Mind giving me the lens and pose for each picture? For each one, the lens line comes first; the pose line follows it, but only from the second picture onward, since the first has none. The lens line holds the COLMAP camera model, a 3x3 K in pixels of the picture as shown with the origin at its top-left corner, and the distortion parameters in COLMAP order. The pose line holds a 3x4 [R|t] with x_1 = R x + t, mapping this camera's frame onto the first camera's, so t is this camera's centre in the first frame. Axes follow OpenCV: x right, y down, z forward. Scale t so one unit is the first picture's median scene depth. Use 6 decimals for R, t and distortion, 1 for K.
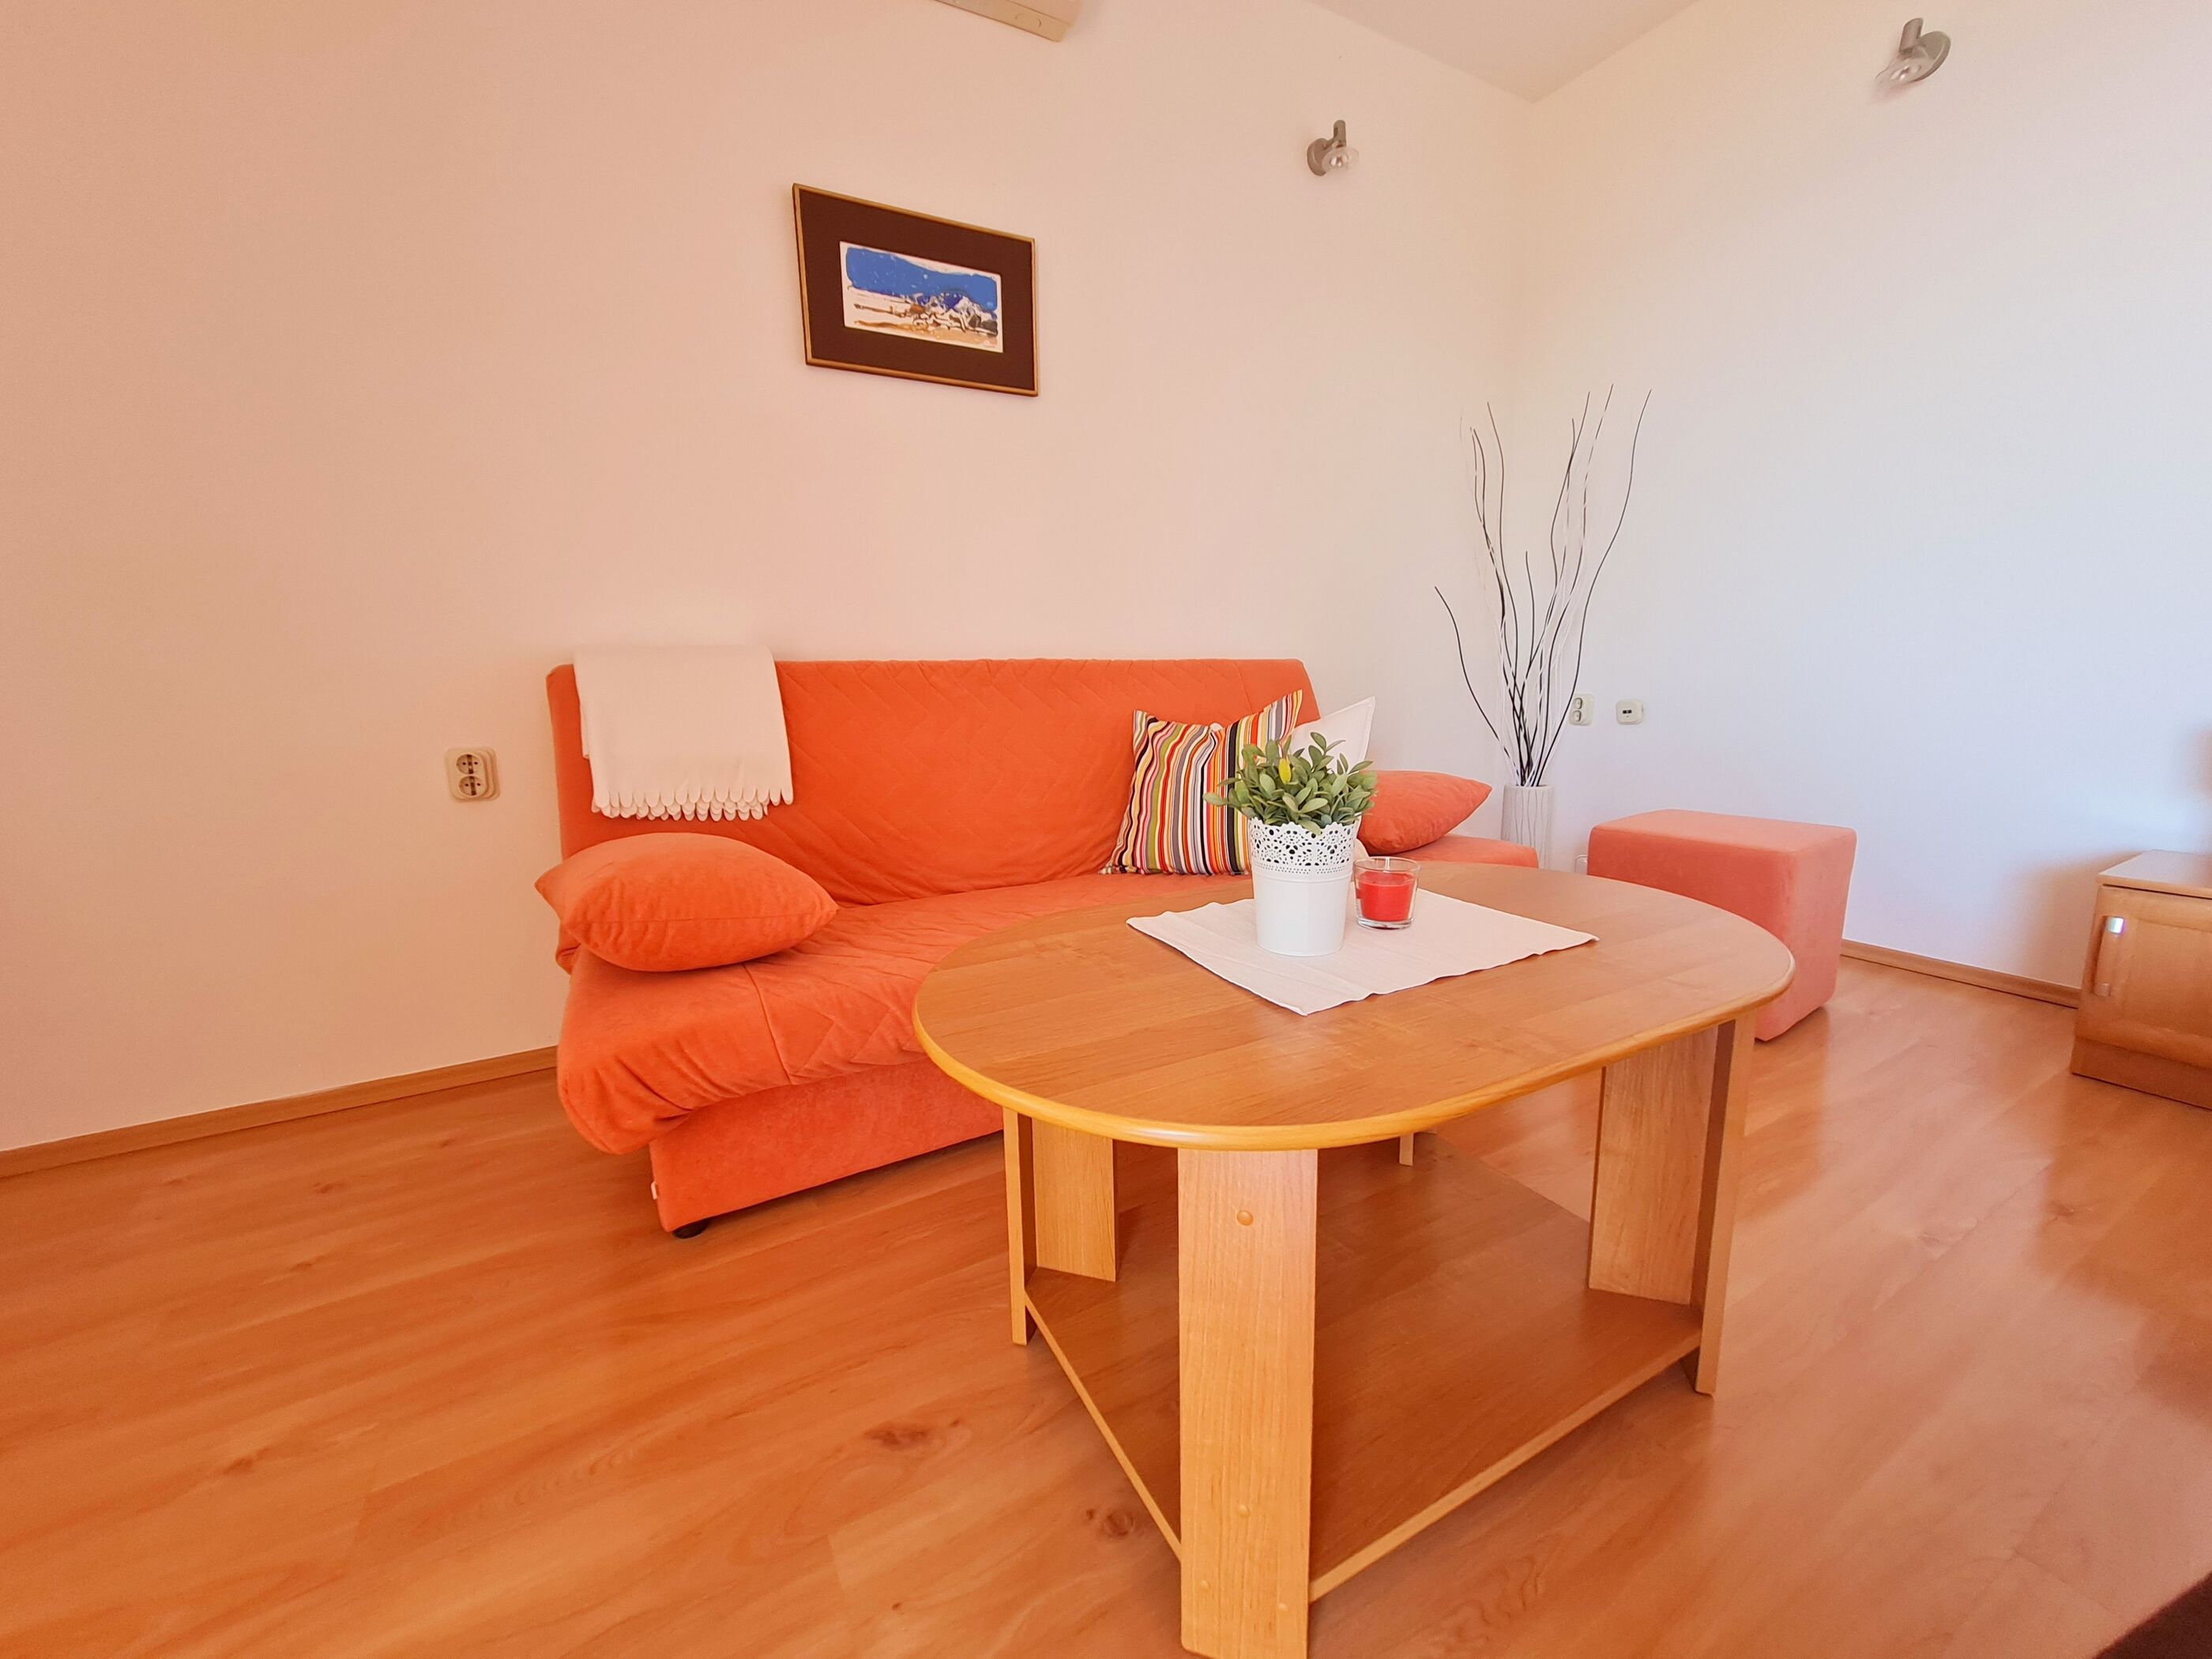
lens RADIAL K [[860.4, 0, 1093.2], [0, 860.4, 832.4], [0, 0, 1]] dist [0.005140, -0.000371]
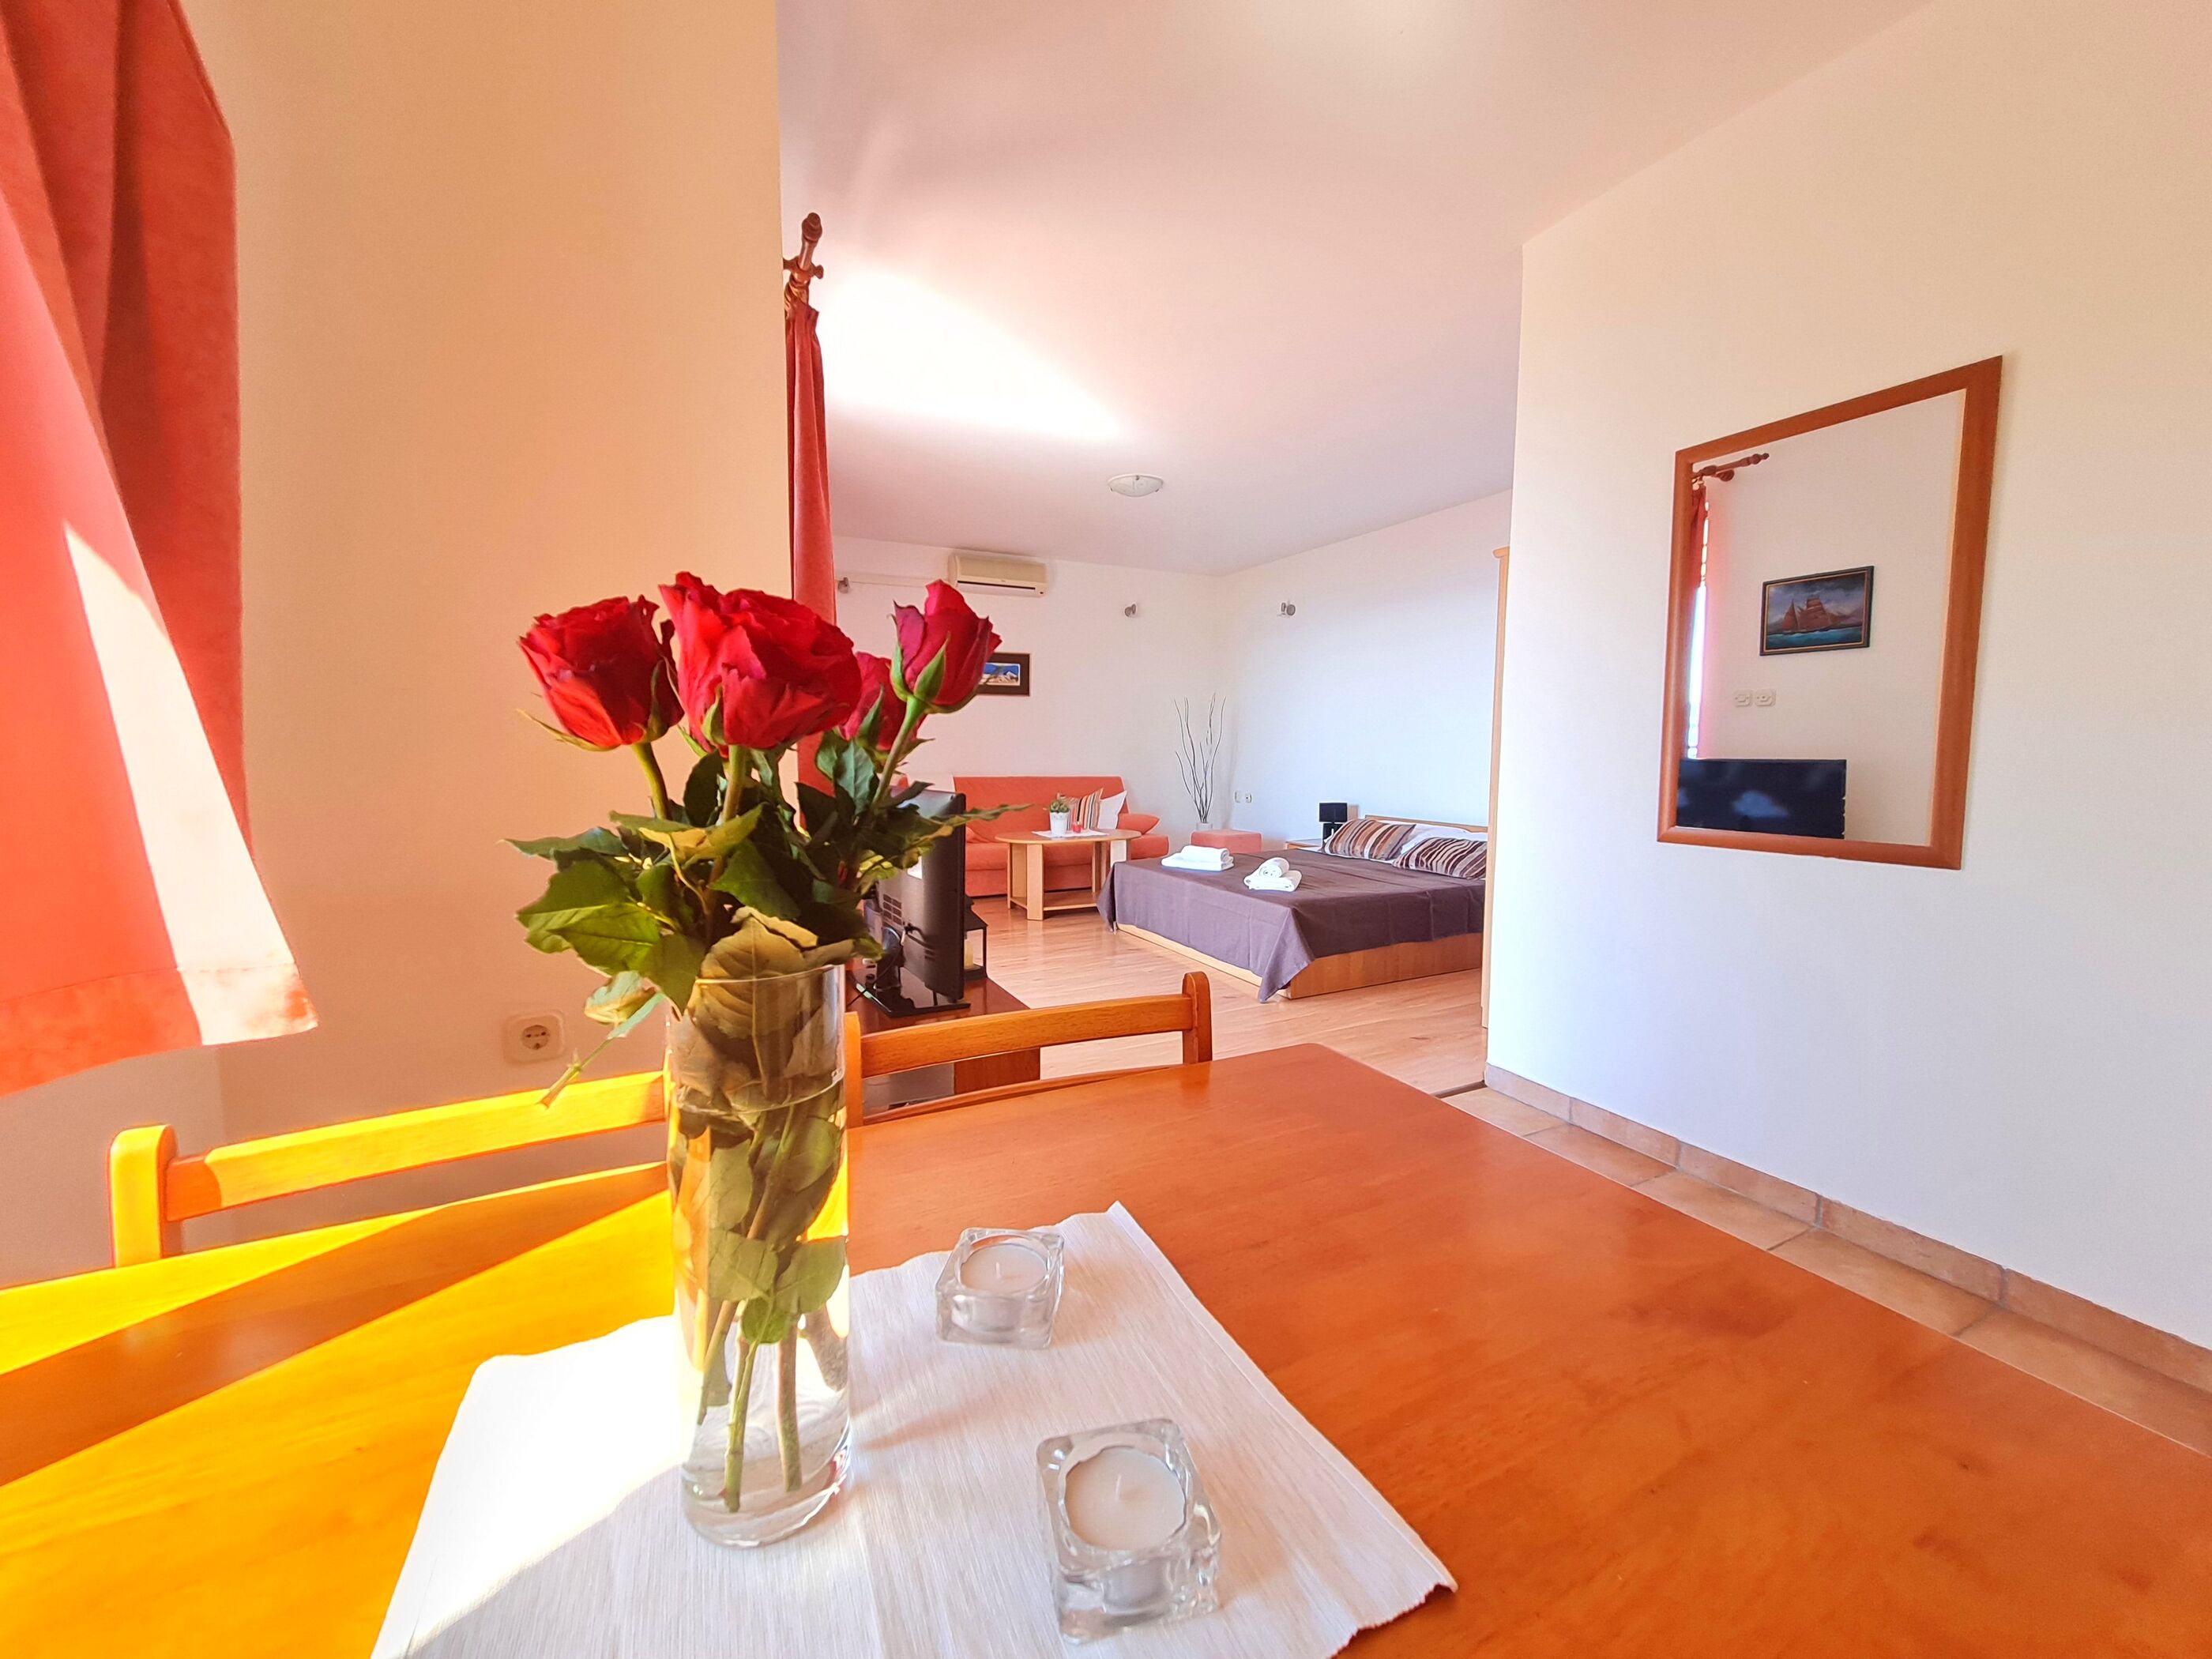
lens RADIAL K [[860.4, 0, 1107.1], [0, 860.4, 815.3], [0, 0, 1]] dist [0.005140, -0.000371]
pose [[0.999313, 0.027189, -0.025174, 0.386050], [-0.029634, 0.994291, -0.102505, 0.321964], [0.022243, 0.103181, 0.994414, -2.637561]]
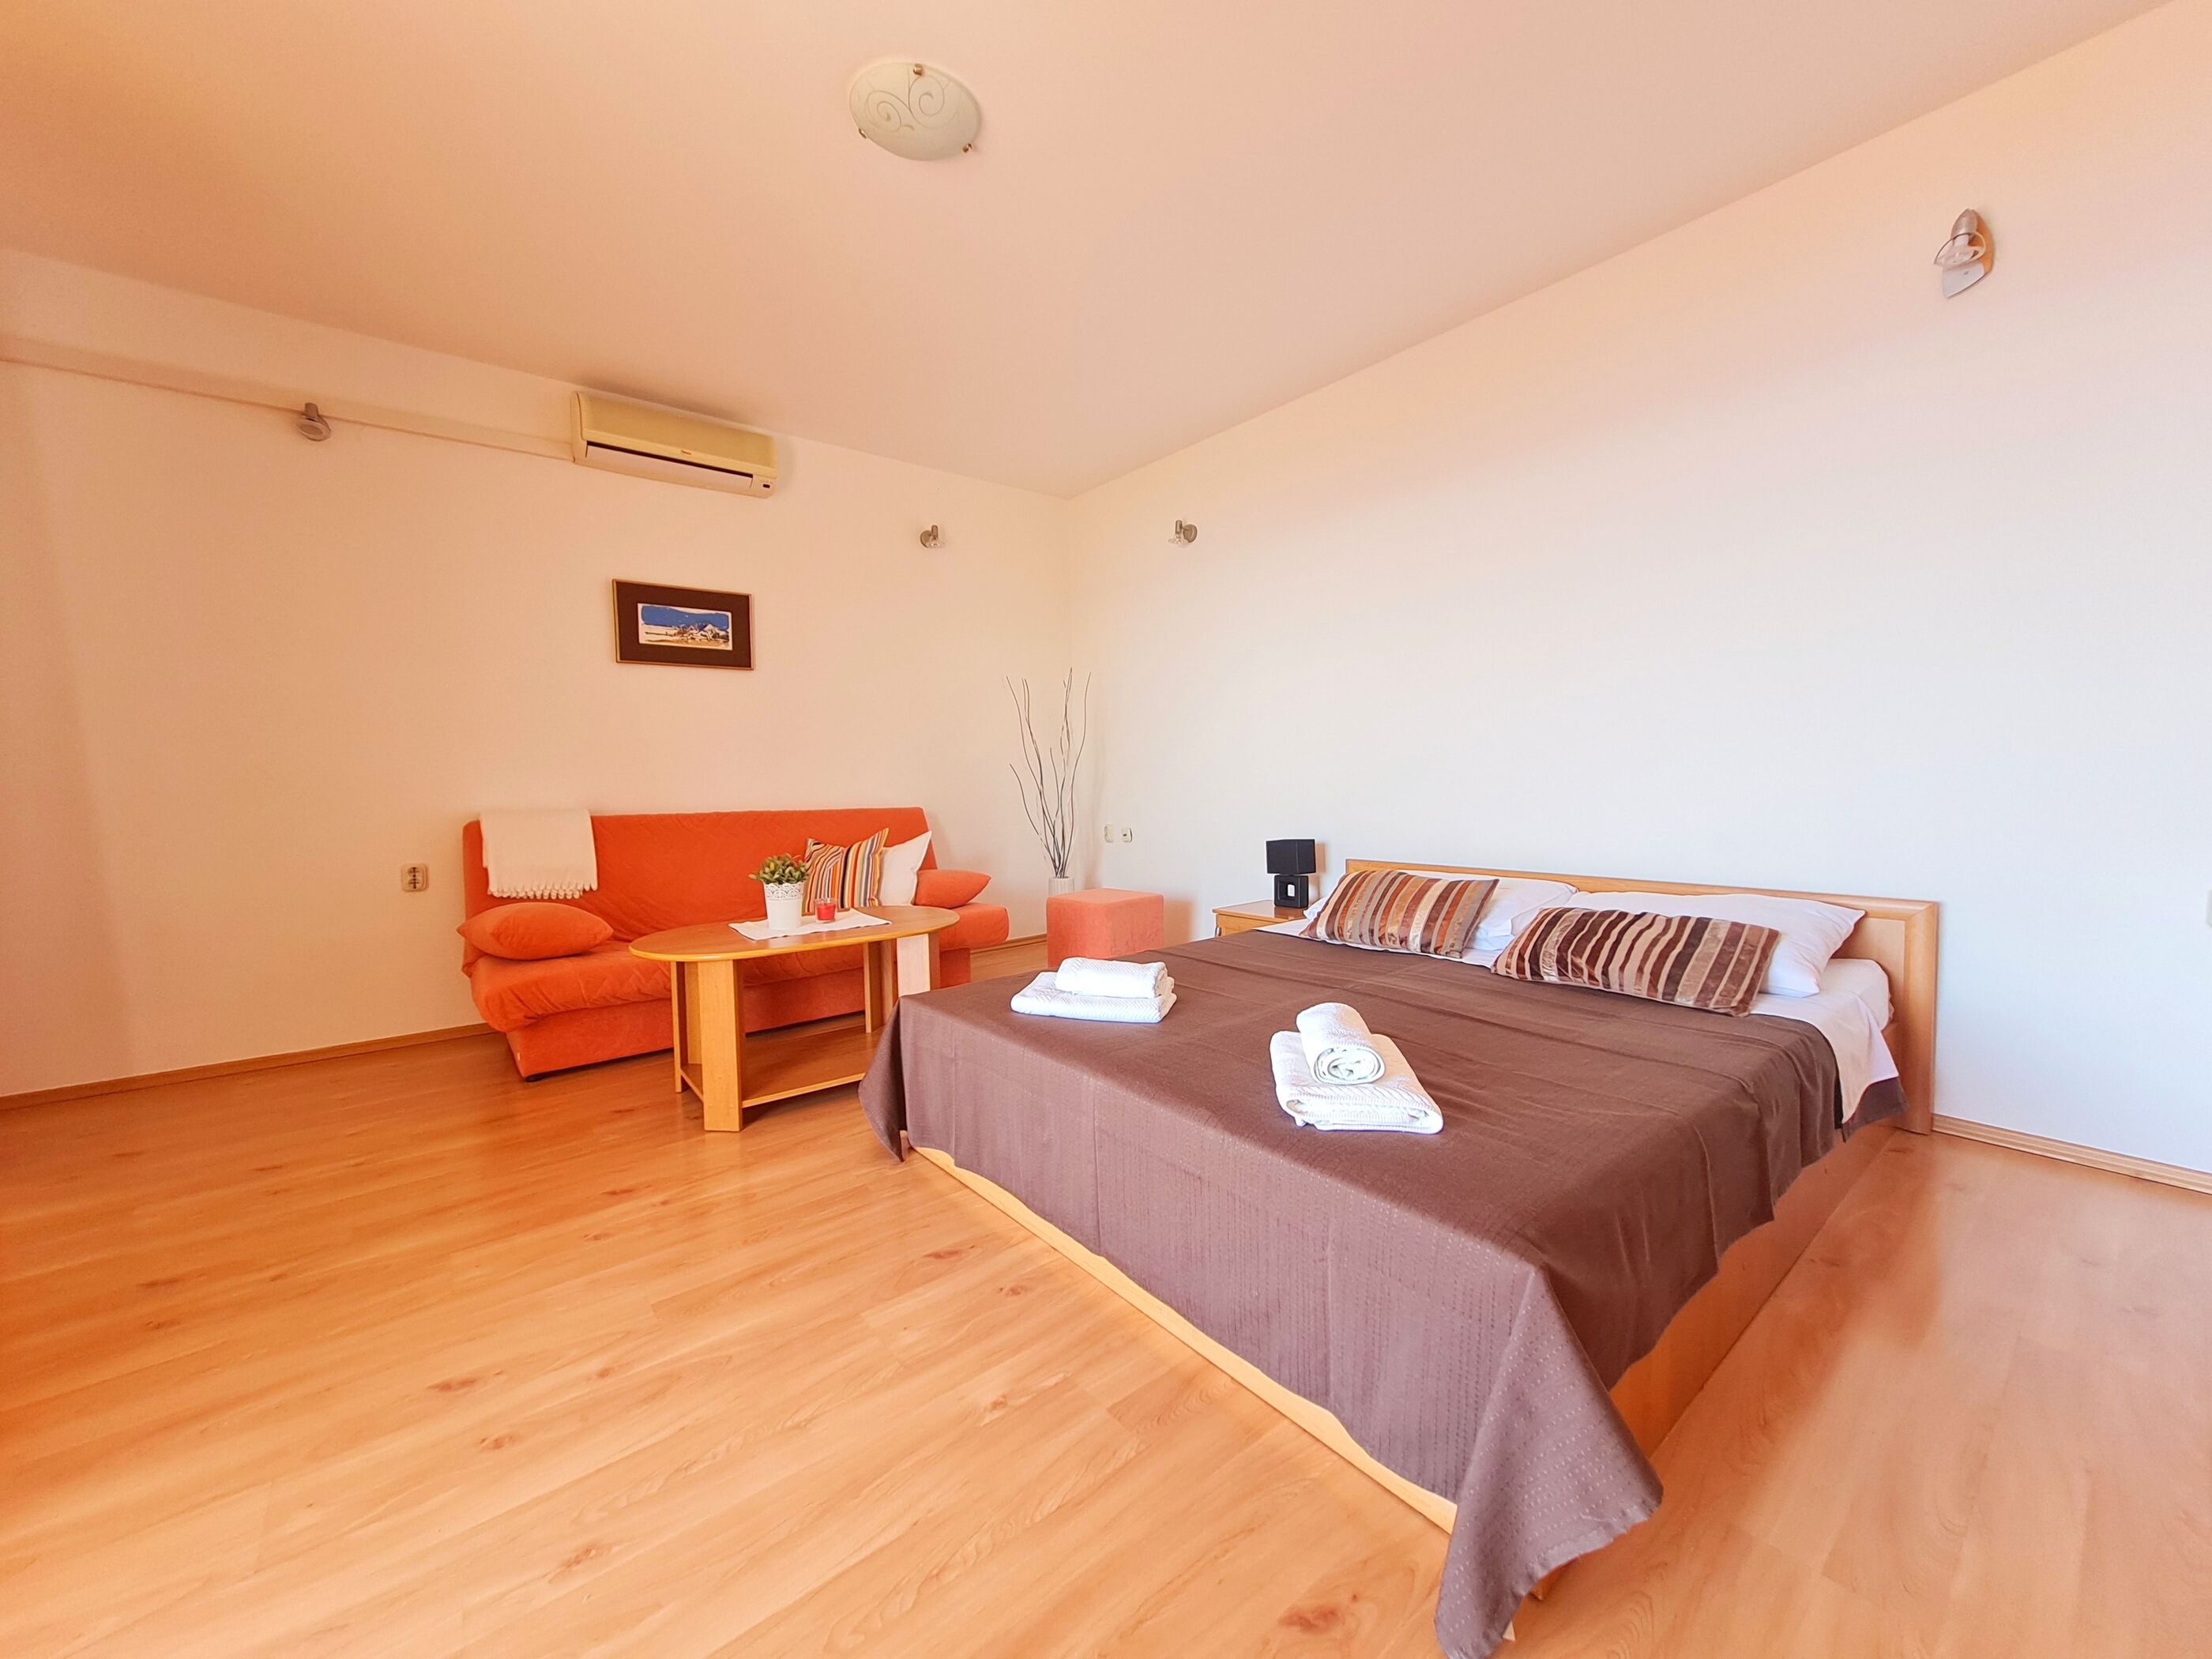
lens RADIAL K [[860.4, 0, 1100.0], [0, 860.4, 824.9], [0, 0, 1]] dist [0.005140, -0.000371]
pose [[0.984612, -0.005315, 0.174672, 0.413913], [0.028768, 0.990830, -0.132016, 0.106166], [-0.172369, 0.135009, 0.975736, -1.070755]]
